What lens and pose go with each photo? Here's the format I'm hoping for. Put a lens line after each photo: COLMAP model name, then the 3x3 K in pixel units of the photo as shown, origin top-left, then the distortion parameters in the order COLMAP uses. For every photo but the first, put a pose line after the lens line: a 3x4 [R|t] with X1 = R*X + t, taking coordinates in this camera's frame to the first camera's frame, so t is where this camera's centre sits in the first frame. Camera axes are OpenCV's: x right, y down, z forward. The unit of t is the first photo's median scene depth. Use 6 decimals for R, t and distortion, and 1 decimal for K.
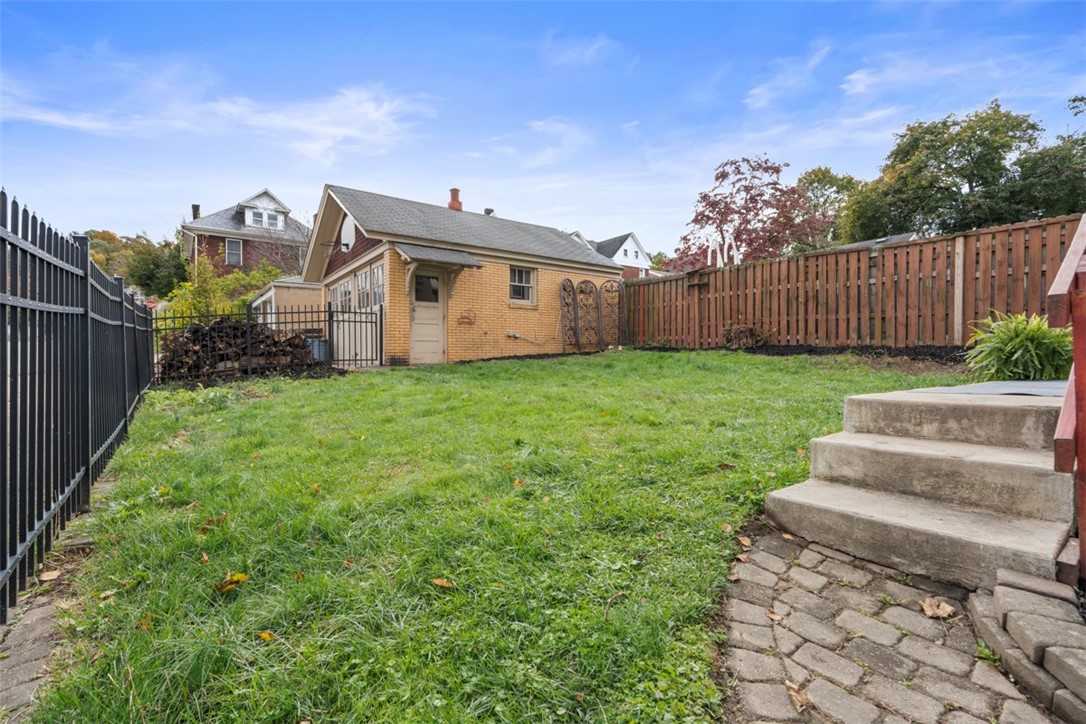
lens RADIAL K [[499.4, 0, 542.9], [0, 499.4, 361.1], [0, 0, 1]] dist [-0.001898, 0.001429]
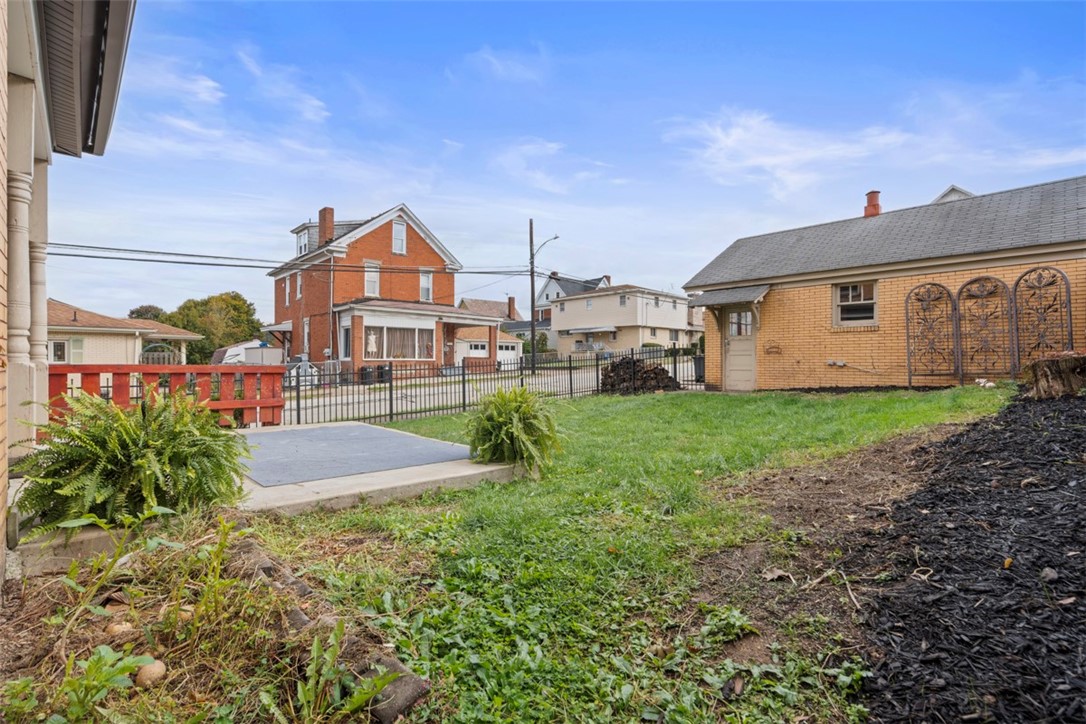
lens RADIAL K [[499.4, 0, 541.1], [0, 499.4, 358.6], [0, 0, 1]] dist [-0.001898, 0.001429]
pose [[0.123831, -0.000598, -0.992303, 0.725485], [-0.003024, 0.999995, -0.000980, -0.055950], [0.992299, 0.003122, 0.123829, 0.363394]]
